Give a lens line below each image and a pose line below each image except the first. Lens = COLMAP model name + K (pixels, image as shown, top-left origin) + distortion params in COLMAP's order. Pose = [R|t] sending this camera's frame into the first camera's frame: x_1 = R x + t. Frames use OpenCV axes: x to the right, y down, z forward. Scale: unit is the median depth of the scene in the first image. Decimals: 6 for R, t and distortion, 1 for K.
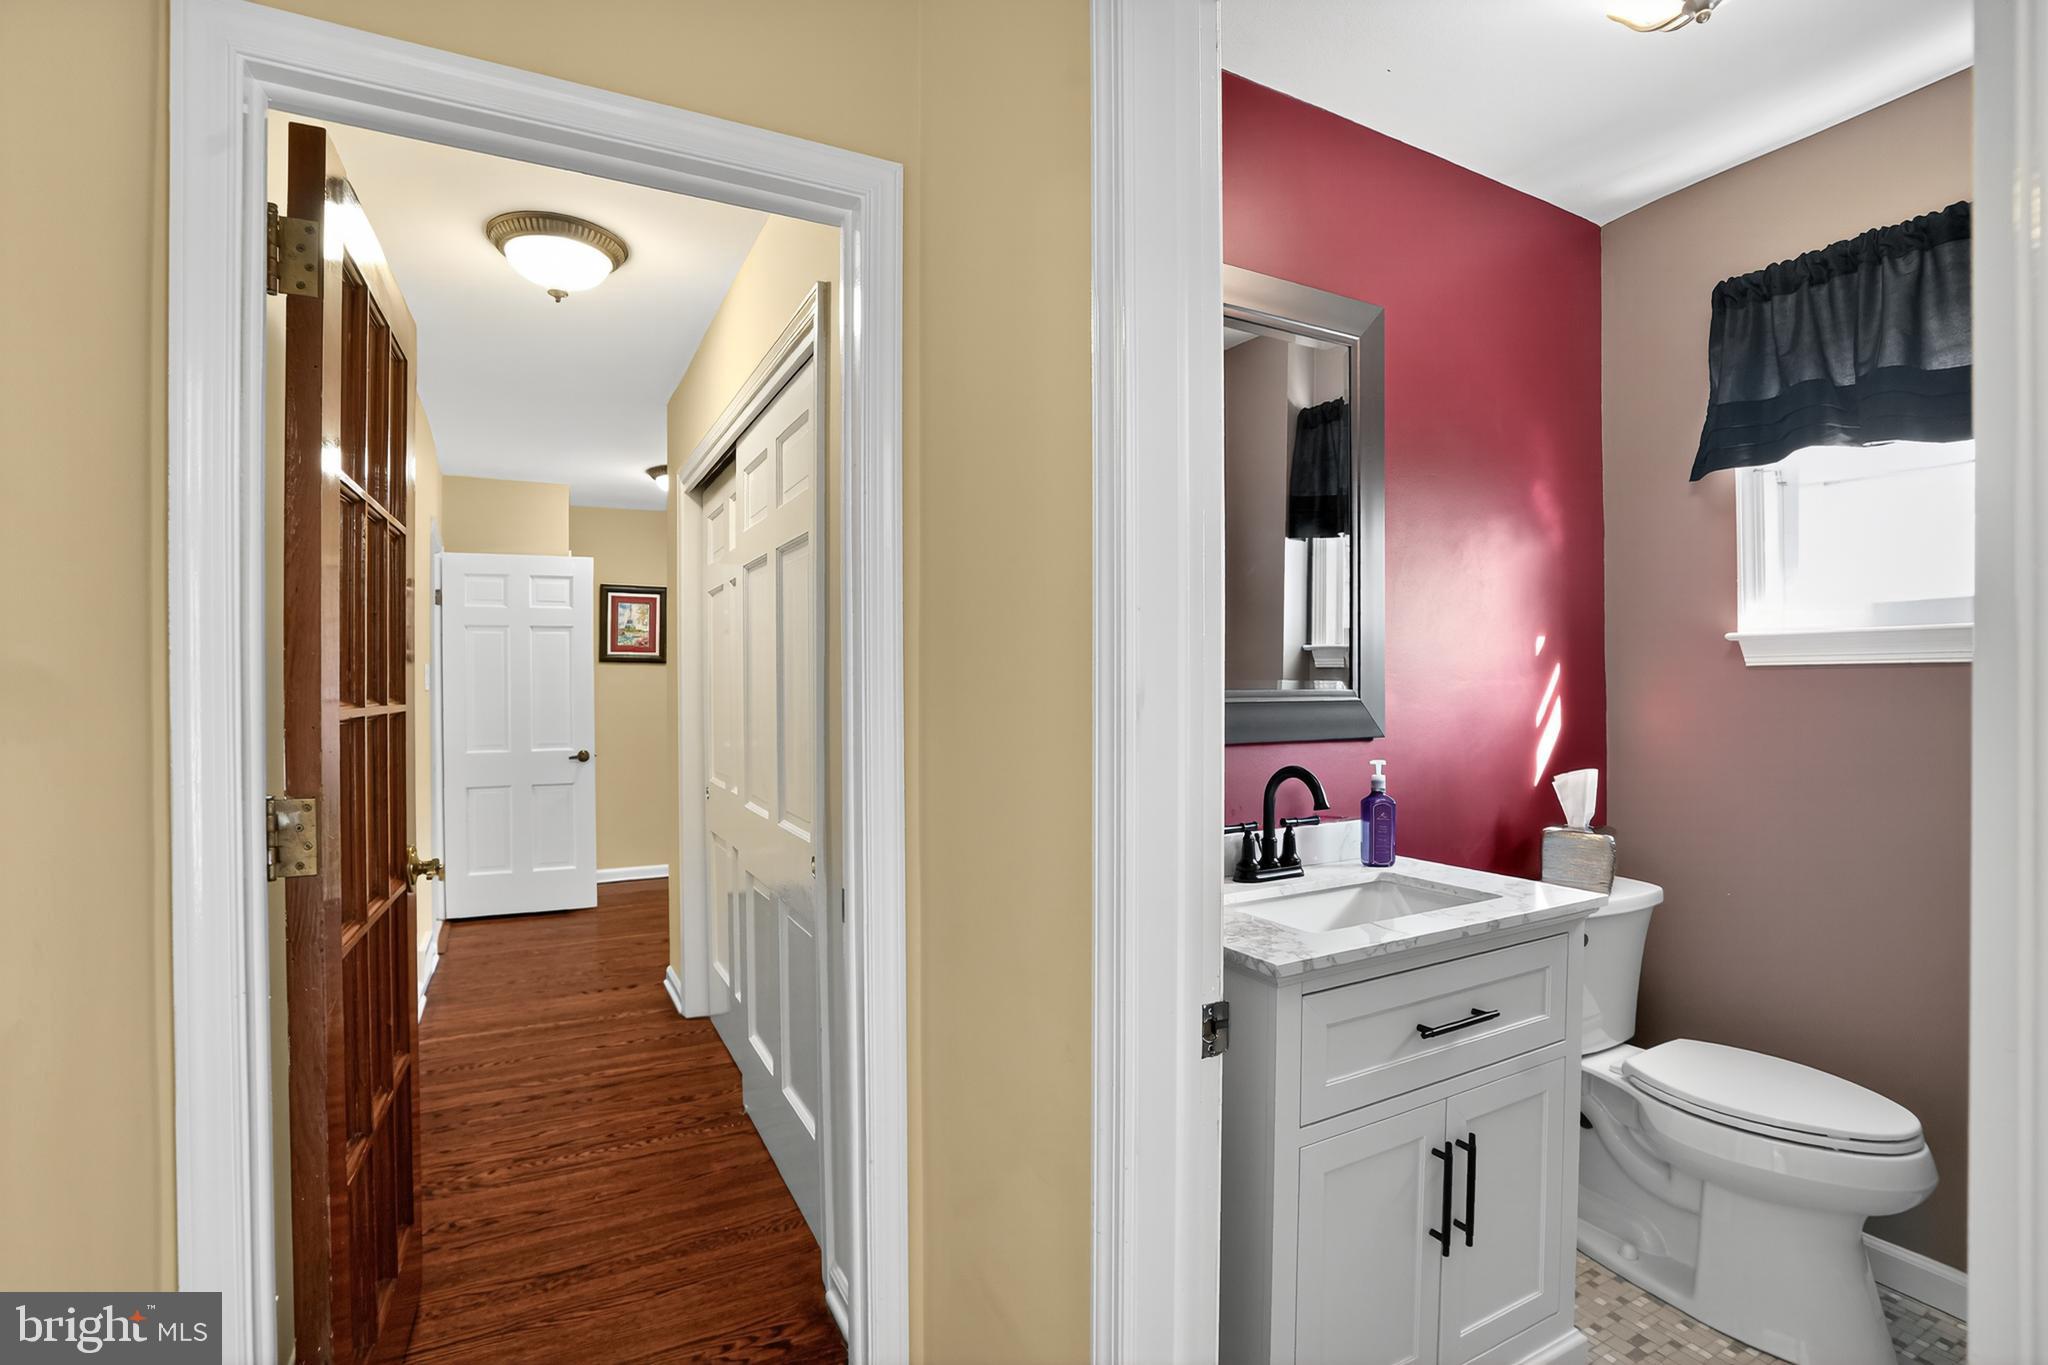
lens RADIAL K [[960.2, 0, 1023.7], [0, 960.2, 699.3], [0, 0, 1]] dist [-0.067368, 0.022645]
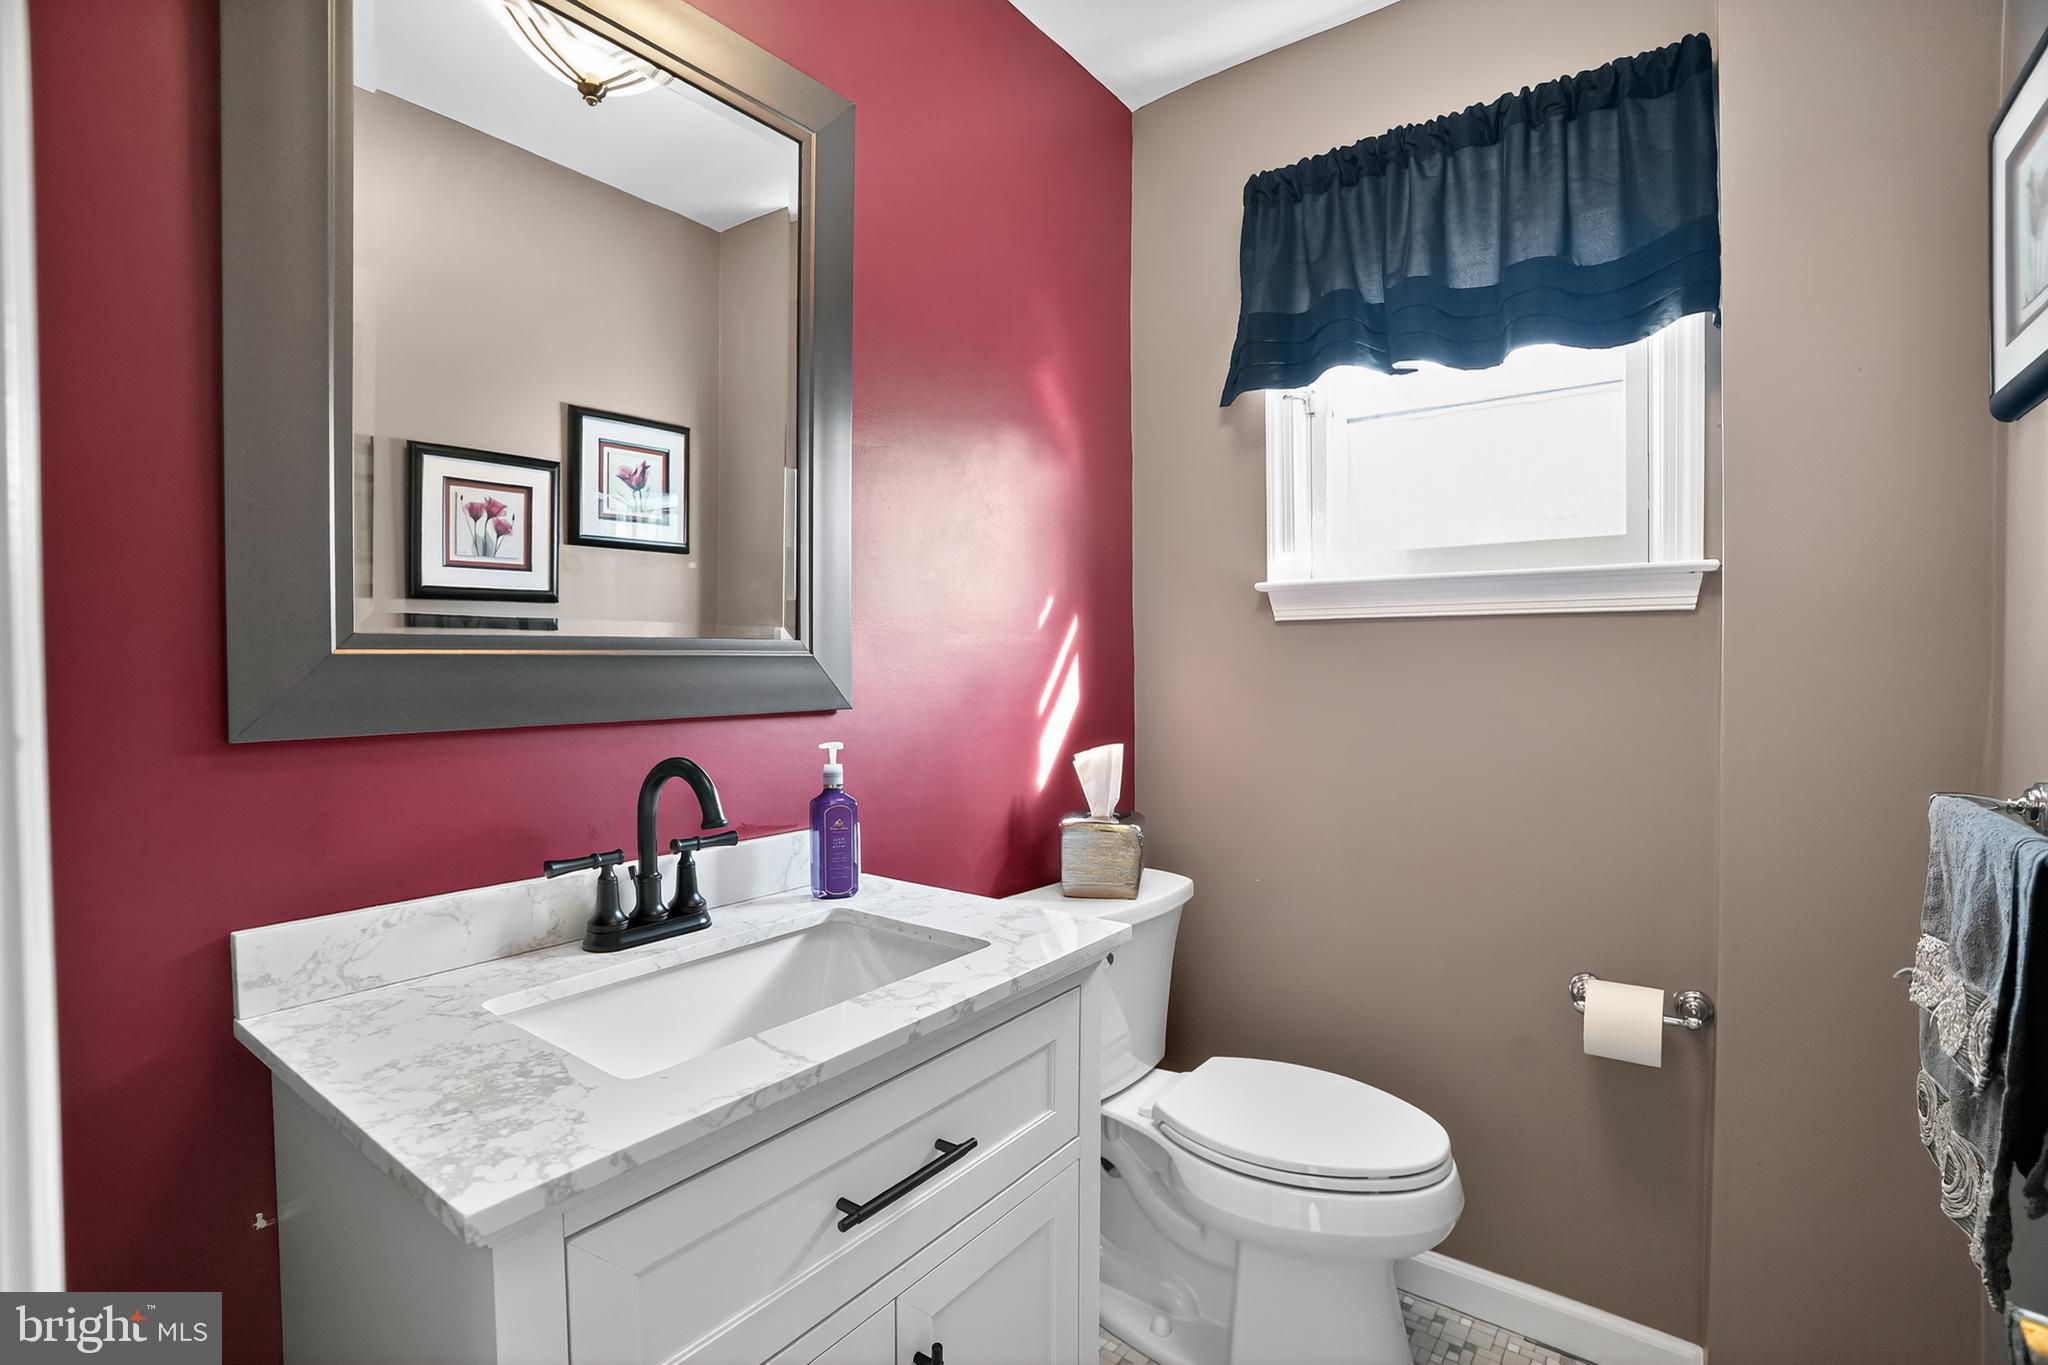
lens RADIAL K [[948.5, 0, 1023.0], [0, 948.5, 668.9], [0, 0, 1]] dist [-0.075872, 0.022709]
pose [[0.909241, 0.001523, 0.416266, 0.208385], [-0.000226, 0.999995, -0.003165, 0.012692], [-0.416269, 0.002784, 0.909237, 0.316321]]
